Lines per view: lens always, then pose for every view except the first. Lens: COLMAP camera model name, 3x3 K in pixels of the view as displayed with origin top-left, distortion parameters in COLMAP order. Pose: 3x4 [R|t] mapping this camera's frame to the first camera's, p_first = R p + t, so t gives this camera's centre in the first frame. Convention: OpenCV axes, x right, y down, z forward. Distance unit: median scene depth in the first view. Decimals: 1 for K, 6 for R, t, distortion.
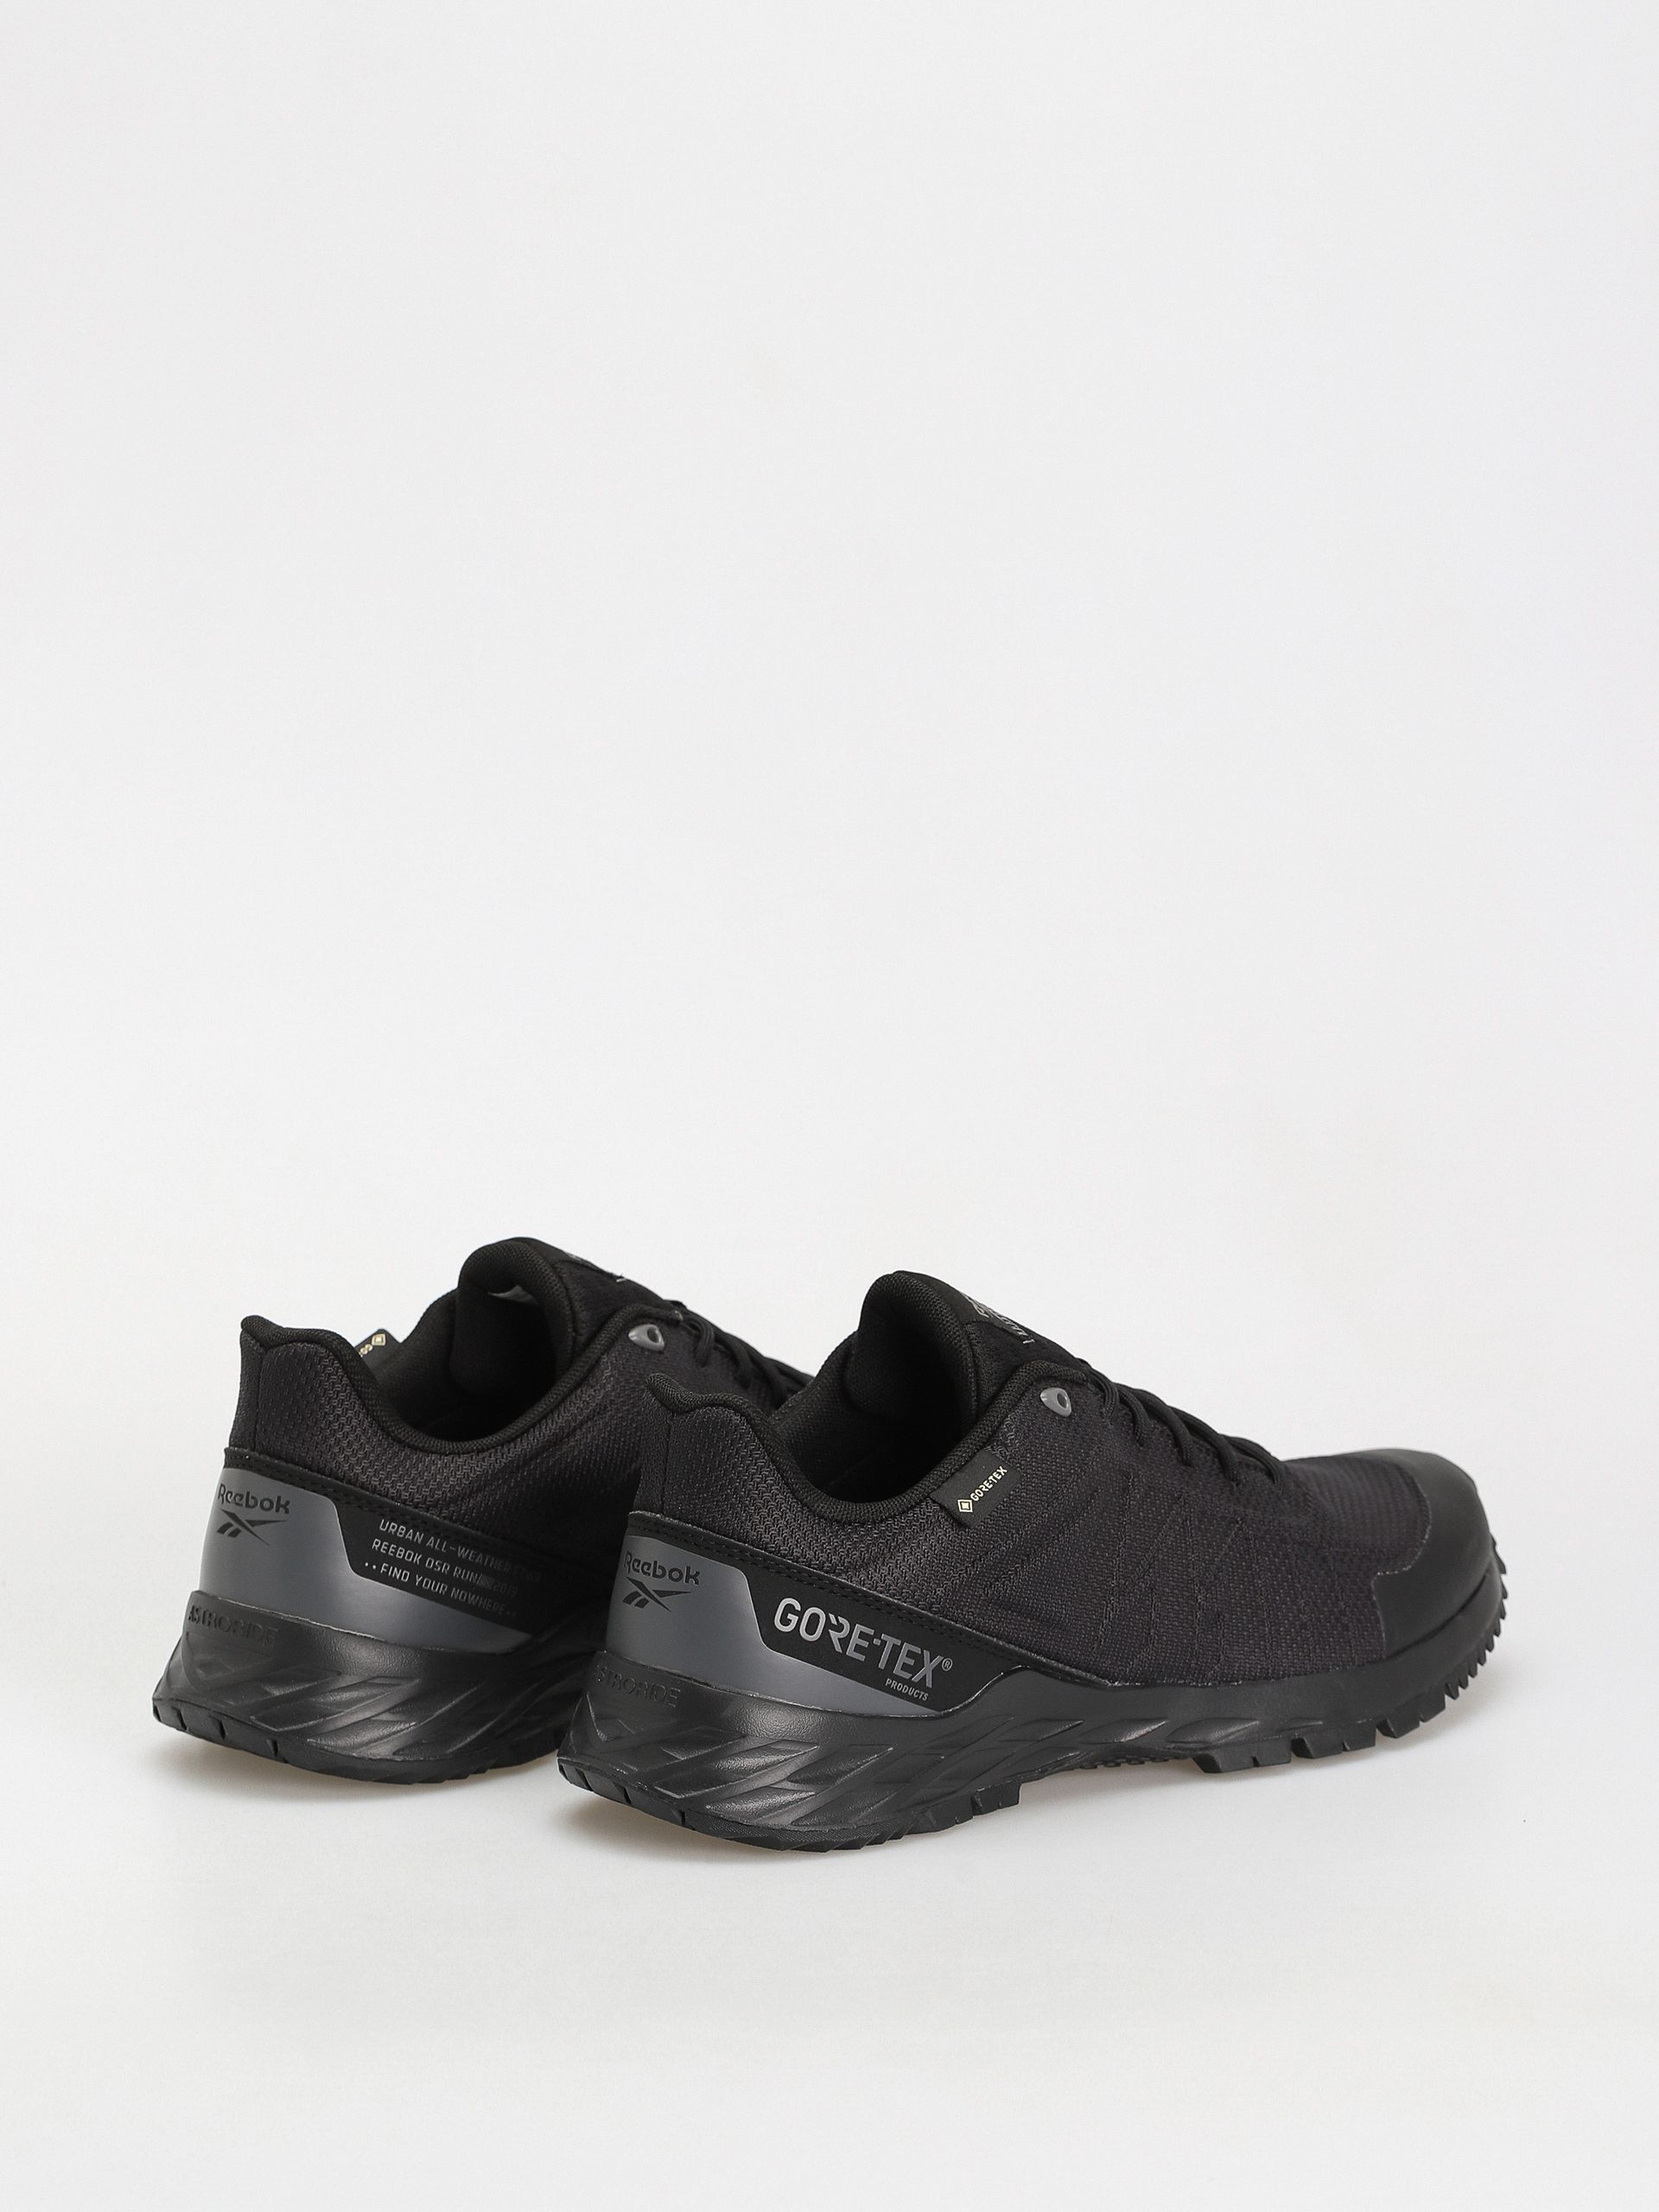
lens RADIAL K [[6179.6, 0, 829.5], [0, 6179.6, 1106.0], [0, 0, 1]] dist [-0.290812, 0.165526]
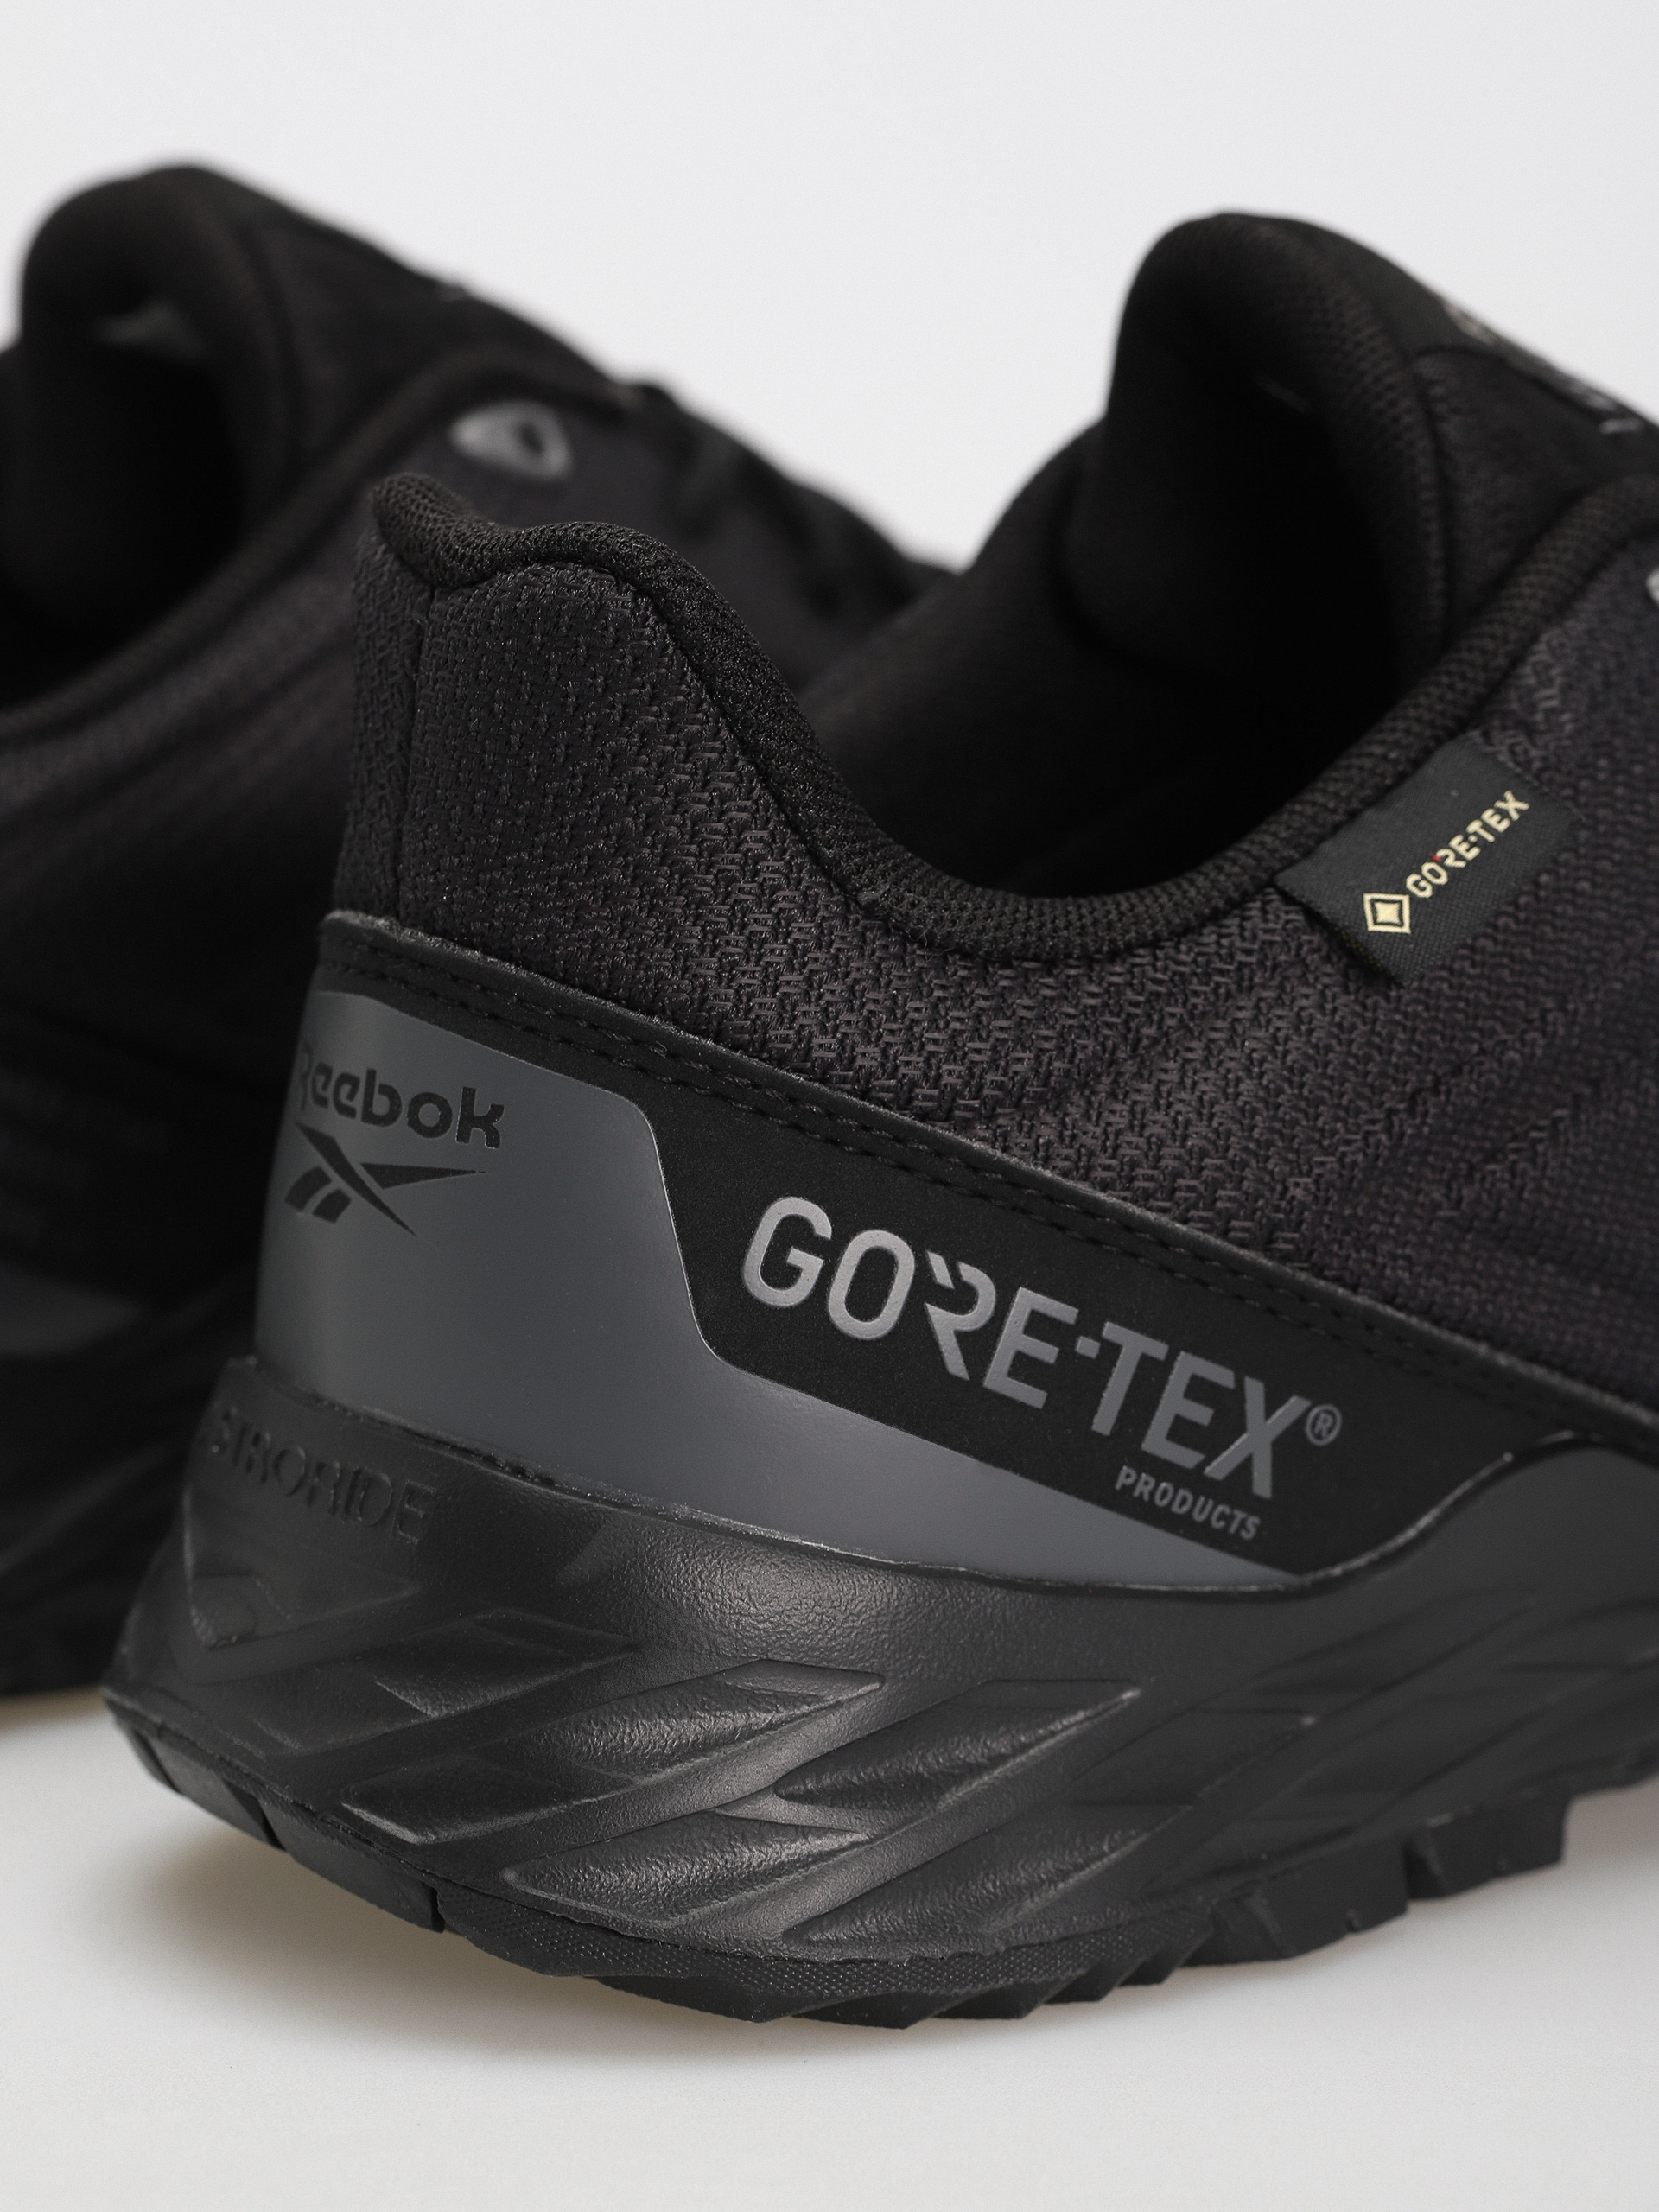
lens RADIAL K [[6873.2, 0, 829.5], [0, 6873.2, 1106.0], [0, 0, 1]] dist [-0.078334, 3.073989]
pose [[0.993212, 0.018151, -0.114892, 0.034075], [-0.012219, 0.998566, 0.052125, 0.057060], [0.115674, -0.050367, 0.992009, 0.657520]]
